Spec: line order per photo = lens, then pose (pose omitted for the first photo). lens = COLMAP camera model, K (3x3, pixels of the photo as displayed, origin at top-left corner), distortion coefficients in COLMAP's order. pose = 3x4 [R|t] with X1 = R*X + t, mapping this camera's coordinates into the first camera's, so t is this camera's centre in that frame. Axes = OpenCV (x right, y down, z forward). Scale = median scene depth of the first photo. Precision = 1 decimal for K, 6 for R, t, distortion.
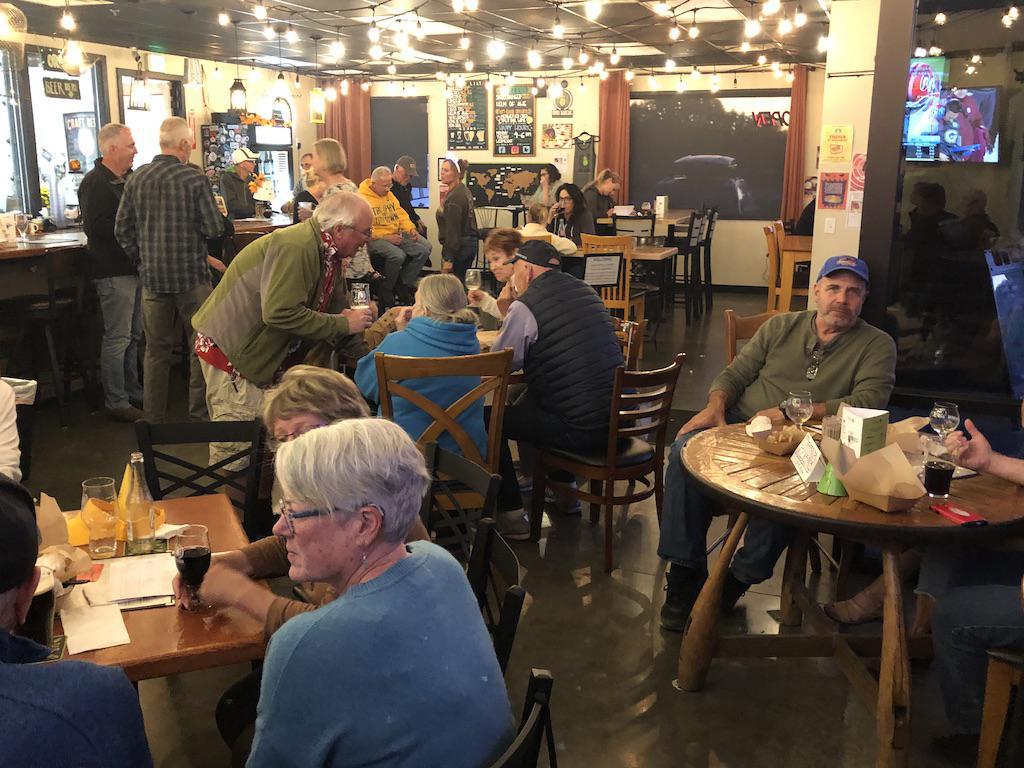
lens RADIAL K [[979.2, 0, 511.3], [0, 979.2, 385.0], [0, 0, 1]] dist [0.012254, 0.000000]
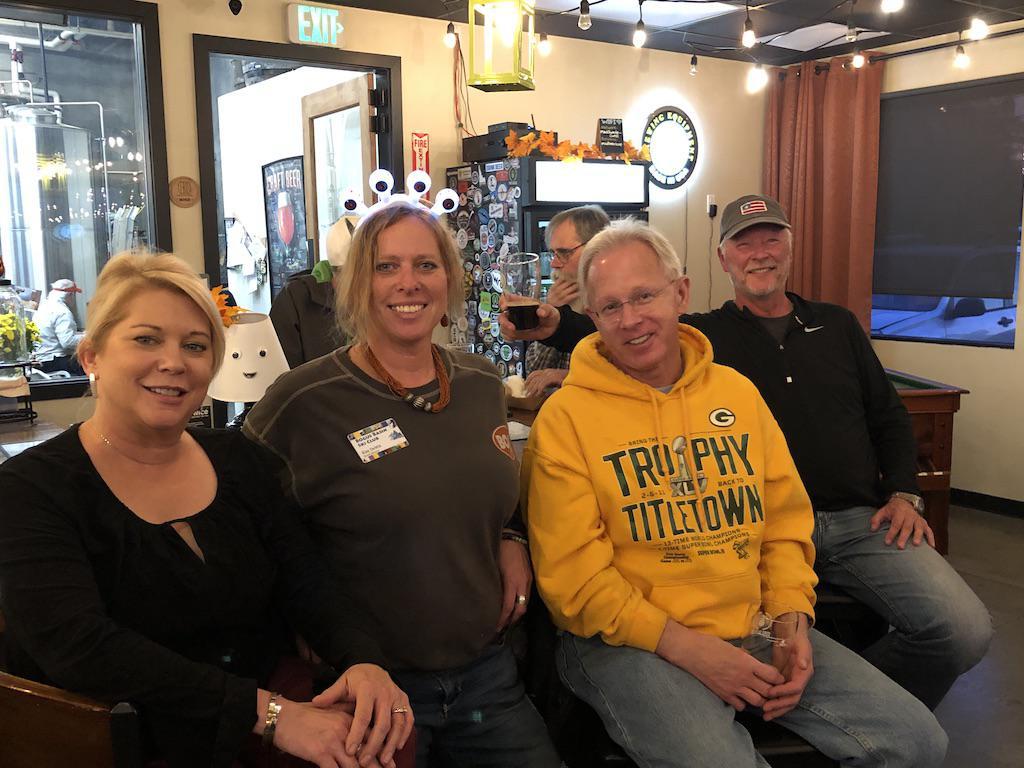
lens RADIAL K [[979.2, 0, 510.1], [0, 979.2, 384.4], [0, 0, 1]] dist [0.012254, 0.000000]
pose [[0.820650, 0.061214, -0.568143, -0.037491], [-0.109420, 0.992682, -0.051095, -0.149773], [0.560858, 0.104097, 0.821342, 0.666177]]
